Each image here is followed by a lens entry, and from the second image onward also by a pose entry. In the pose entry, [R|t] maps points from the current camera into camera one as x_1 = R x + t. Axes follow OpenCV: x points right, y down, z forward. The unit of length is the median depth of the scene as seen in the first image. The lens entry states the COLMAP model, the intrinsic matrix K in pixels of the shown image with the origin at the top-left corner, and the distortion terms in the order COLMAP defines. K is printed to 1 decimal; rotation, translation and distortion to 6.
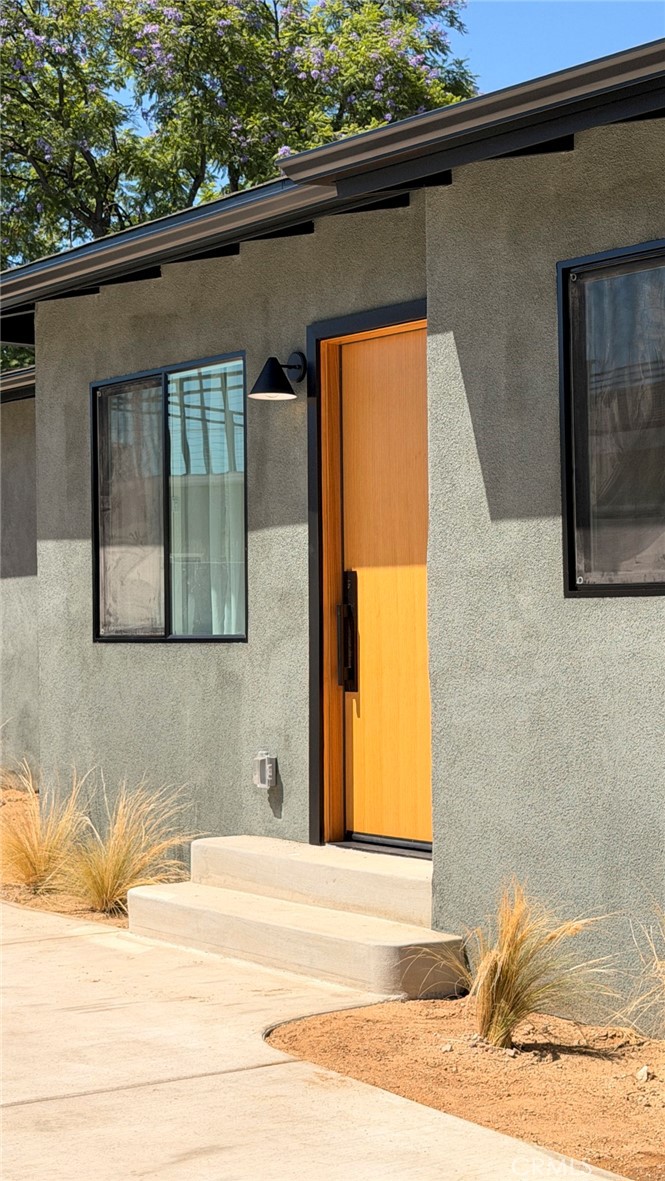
lens RADIAL K [[2050.7, 0, 332.5], [0, 2050.7, 590.5], [0, 0, 1]] dist [-0.025743, -0.001951]
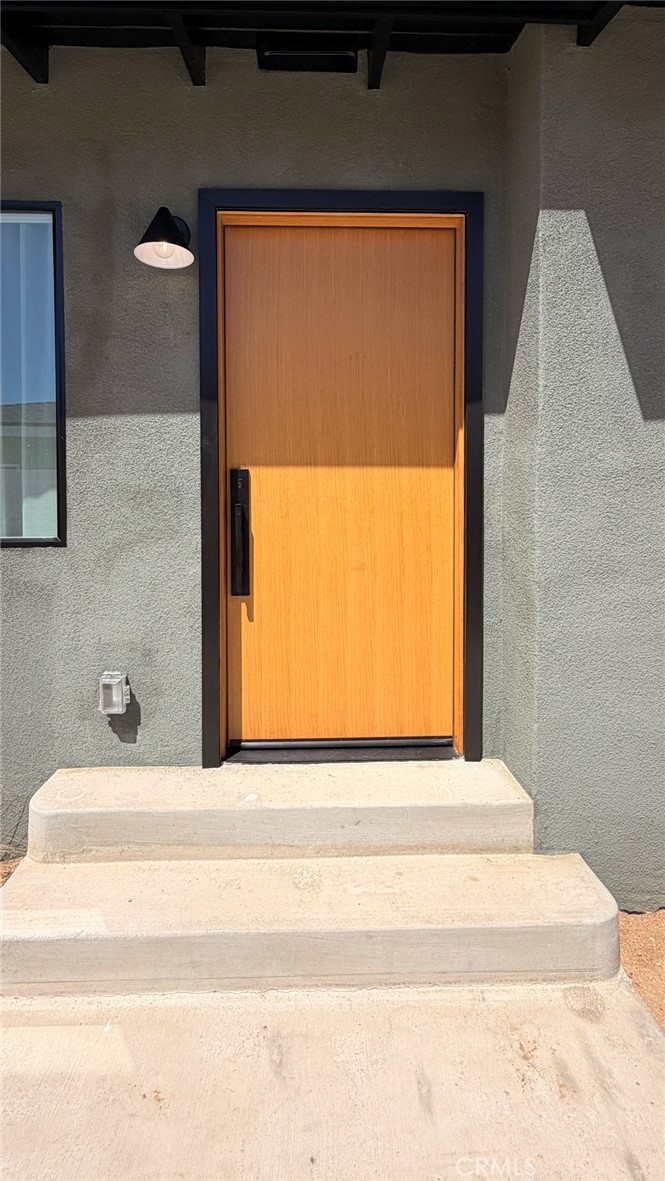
lens RADIAL K [[575.3, 0, 332.9], [0, 575.3, 528.6], [0, 0, 1]] dist [0.002070, 0.000267]
pose [[0.547018, -0.014572, 0.836994, -0.192026], [-0.014428, 0.999536, 0.026831, 0.010124], [-0.836997, -0.026754, 0.546553, 0.816060]]
